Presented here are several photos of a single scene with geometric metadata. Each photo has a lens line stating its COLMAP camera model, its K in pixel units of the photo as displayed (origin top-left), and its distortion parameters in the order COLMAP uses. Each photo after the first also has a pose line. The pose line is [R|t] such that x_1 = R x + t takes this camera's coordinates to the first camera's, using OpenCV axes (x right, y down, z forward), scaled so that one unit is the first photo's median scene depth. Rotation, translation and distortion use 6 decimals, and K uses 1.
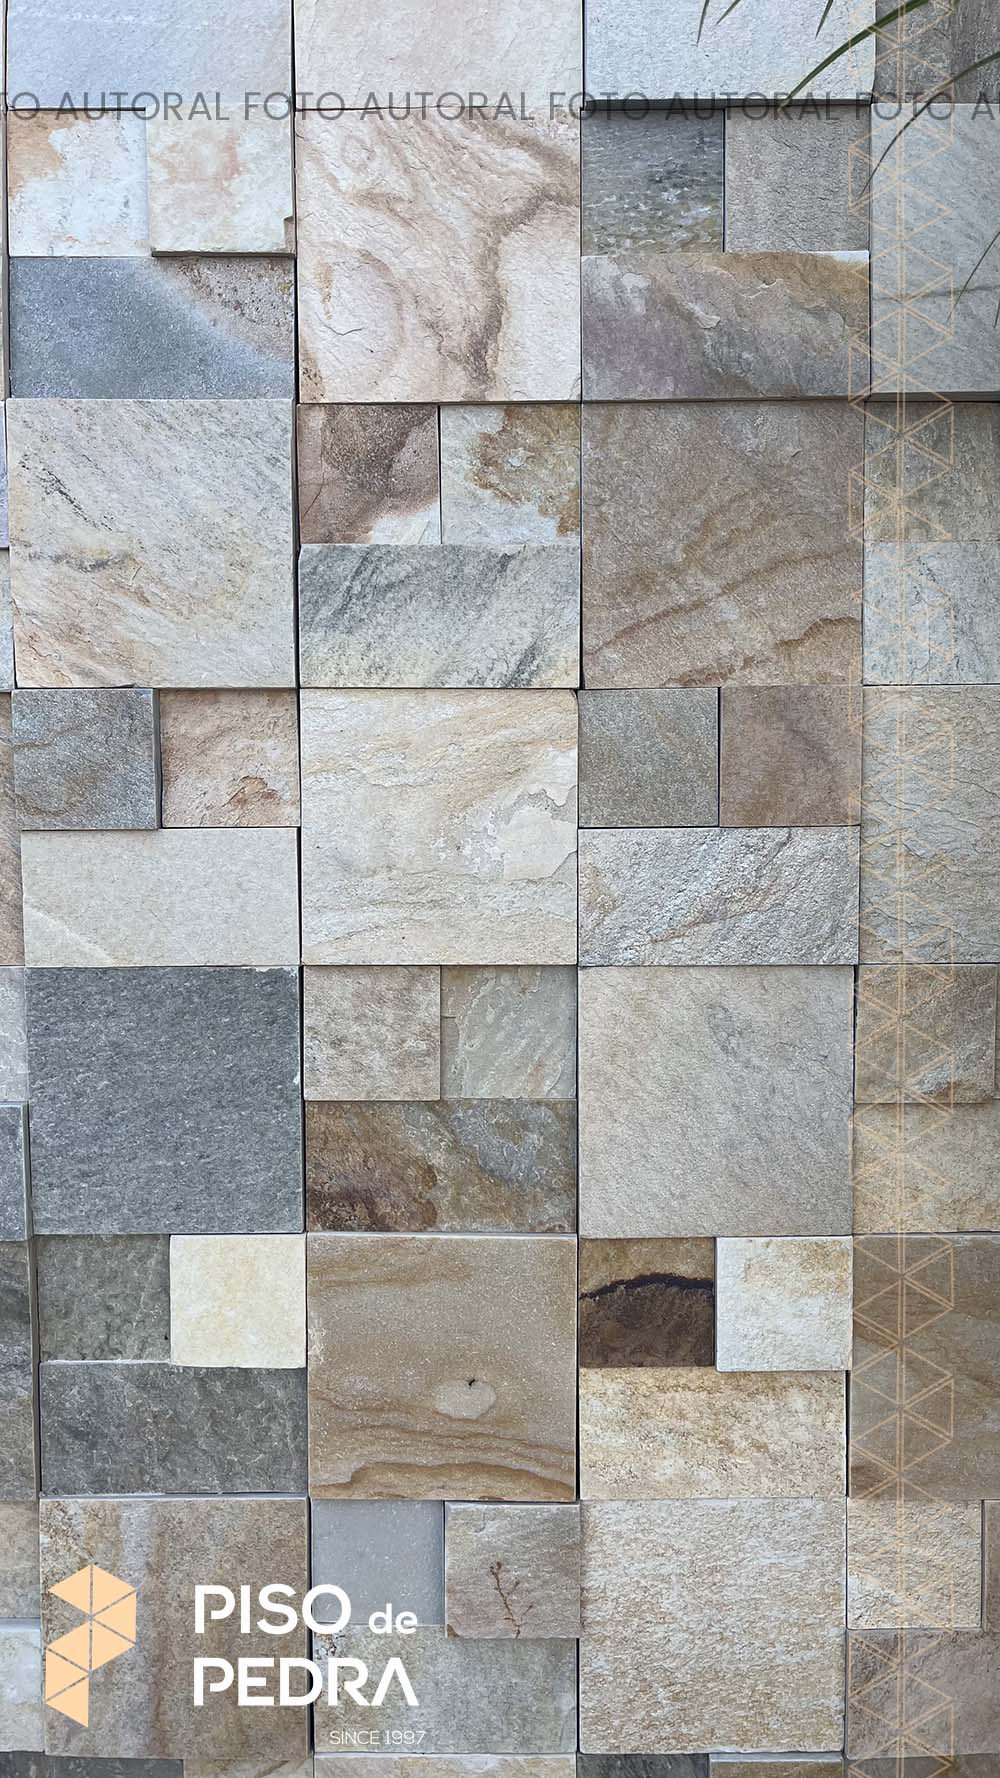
lens RADIAL K [[1360.0, 0, 503.3], [0, 1360.0, 896.0], [0, 0, 1]] dist [0.058220, -0.086610]
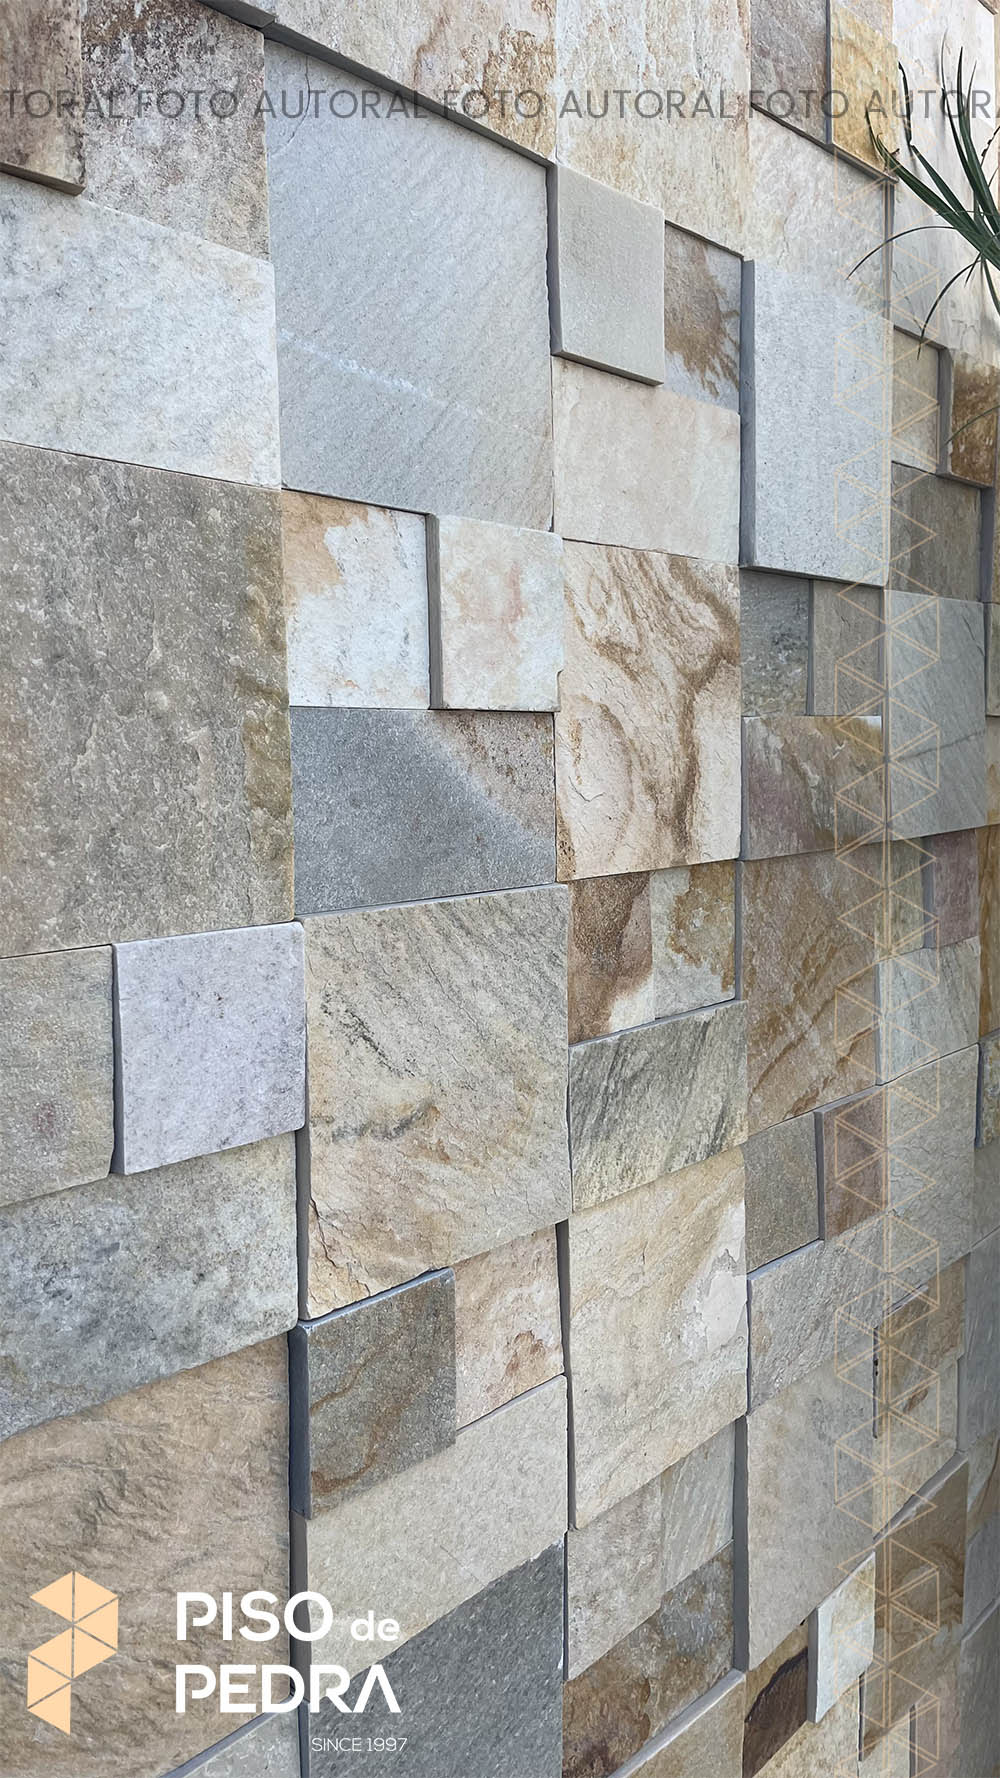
lens RADIAL K [[1360.0, 0, 503.3], [0, 1360.0, 896.0], [0, 0, 1]] dist [0.058220, -0.086610]
pose [[0.664700, -0.087379, 0.741983, -0.782274], [0.064175, 0.996144, 0.059819, -0.400453], [-0.744349, 0.007855, 0.667745, 0.466247]]
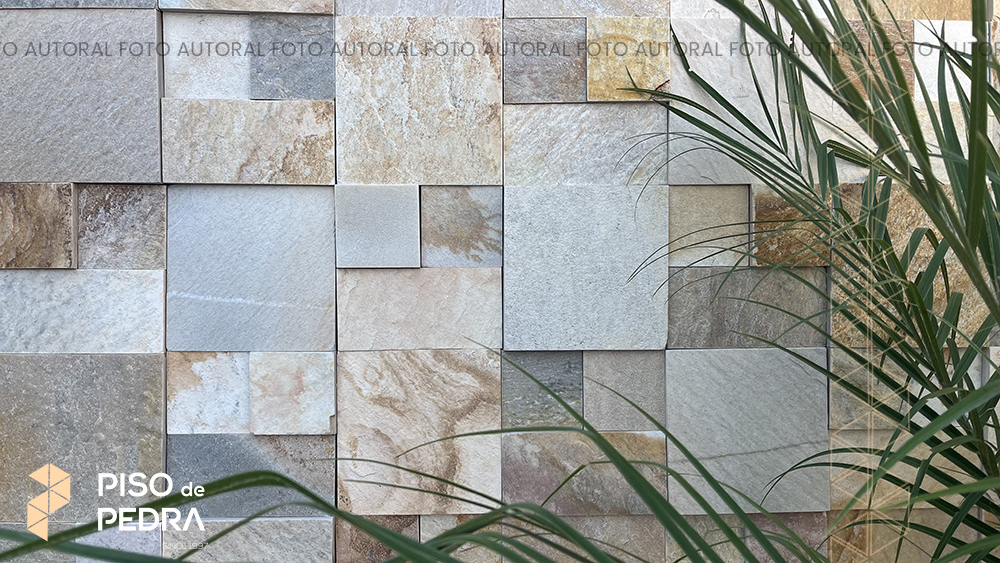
lens RADIAL K [[764.9, 0, 500.0], [0, 764.9, 281.5], [0, 0, 1]] dist [0.058220, -0.086610]
pose [[0.999294, 0.000103, 0.037564, 0.017631], [0.001630, 0.998935, -0.046116, -0.602955], [-0.037528, 0.046144, 0.998230, 0.018717]]
